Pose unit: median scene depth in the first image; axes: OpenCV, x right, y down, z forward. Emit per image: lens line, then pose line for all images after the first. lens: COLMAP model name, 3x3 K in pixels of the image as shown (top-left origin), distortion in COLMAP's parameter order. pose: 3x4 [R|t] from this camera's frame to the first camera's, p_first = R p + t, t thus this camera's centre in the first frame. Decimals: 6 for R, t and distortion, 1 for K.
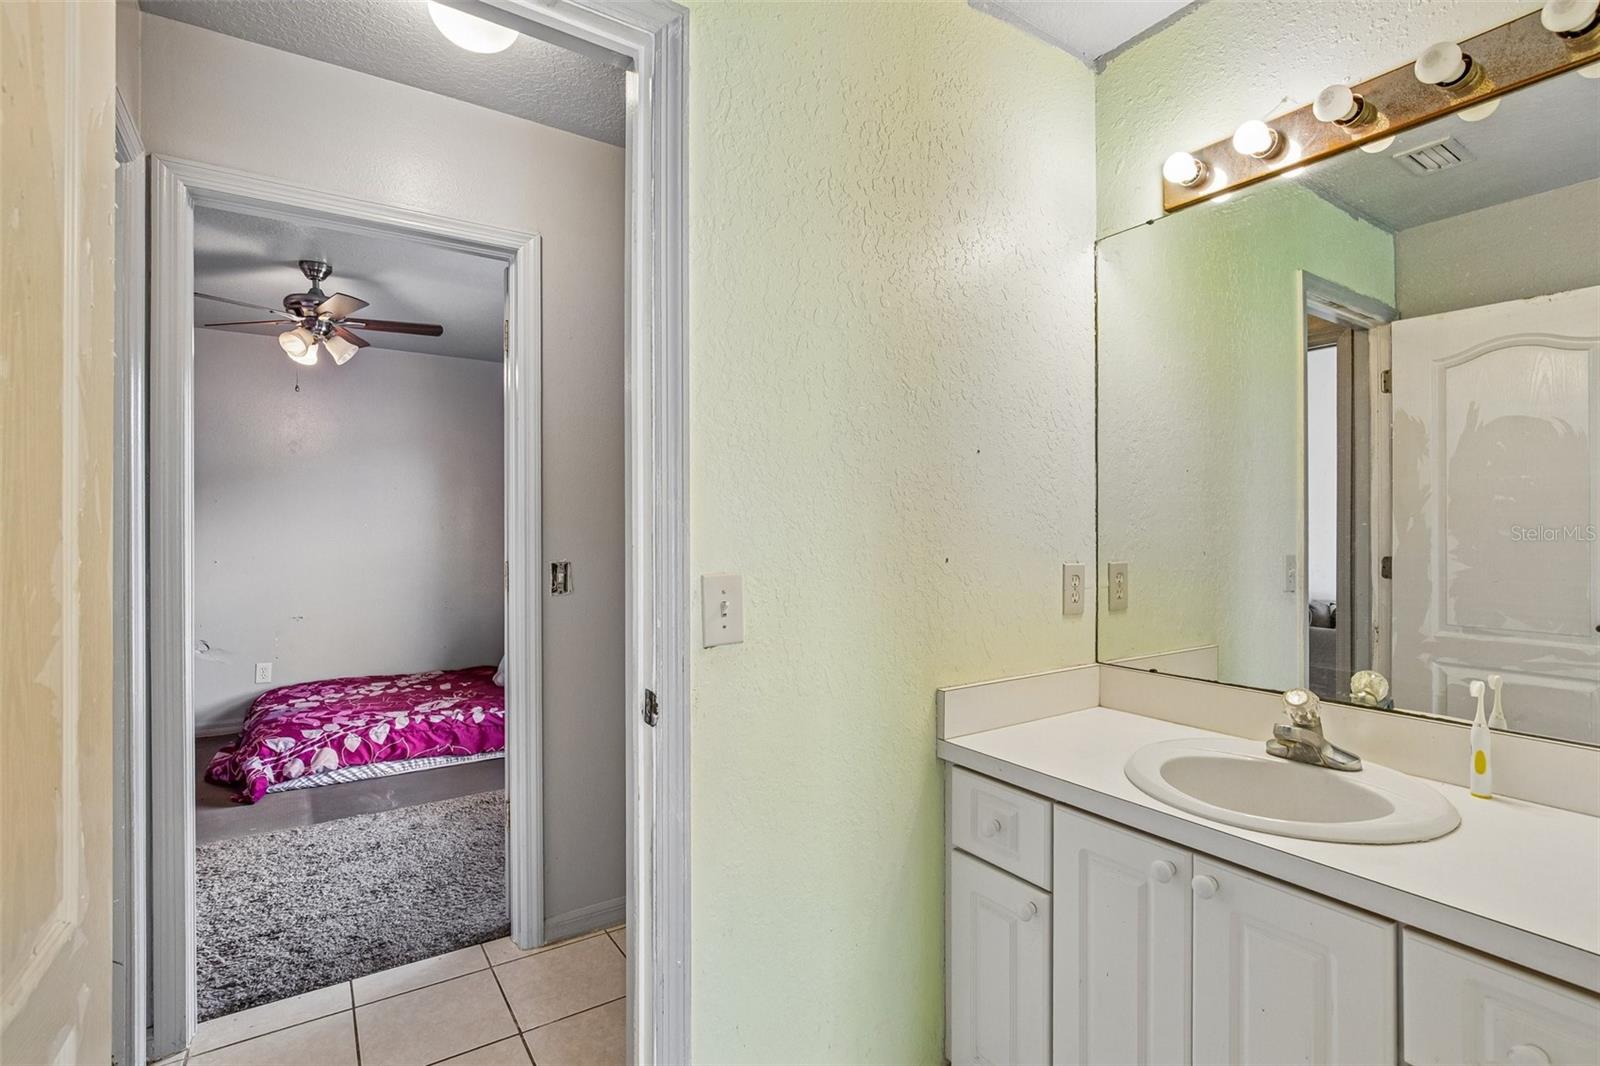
lens RADIAL K [[743.1, 0, 799.5], [0, 743.1, 528.0], [0, 0, 1]] dist [-0.016310, 0.000835]
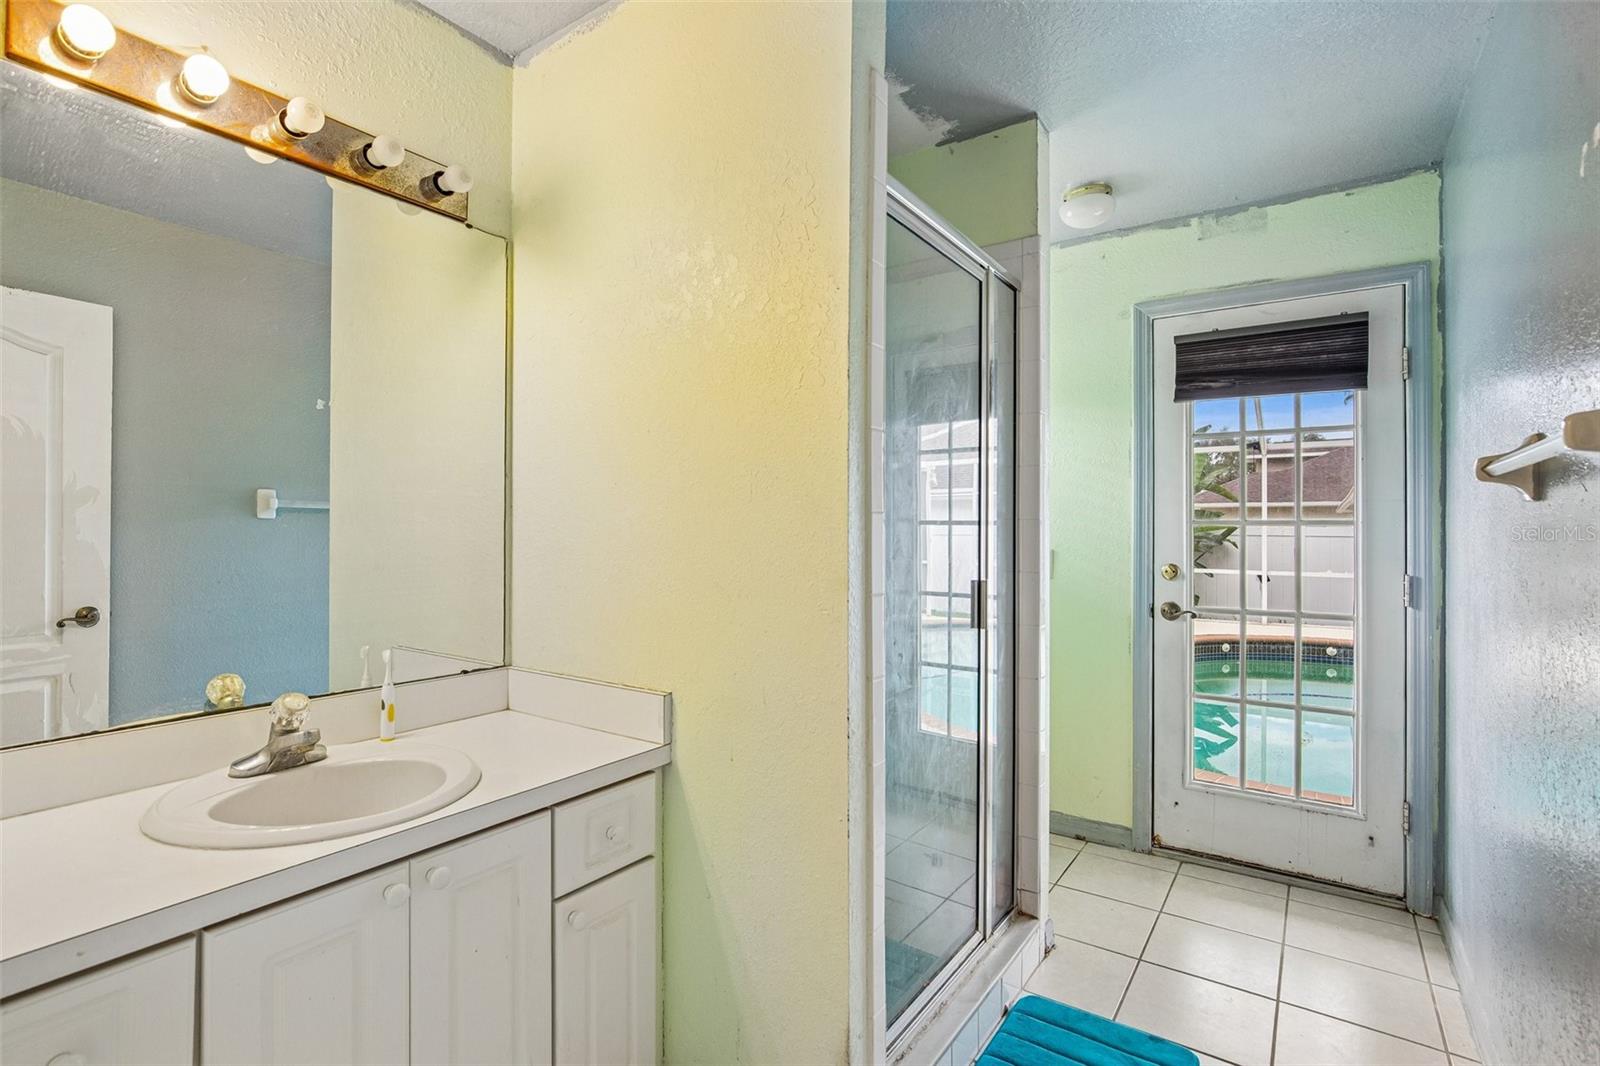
lens RADIAL K [[743.1, 0, 799.5], [0, 743.1, 528.0], [0, 0, 1]] dist [-0.016310, 0.000835]
pose [[-0.363153, 0.009702, 0.931679, -0.442598], [-0.003279, 0.999926, -0.011691, 0.006895], [-0.931724, -0.007301, -0.363094, 0.677364]]
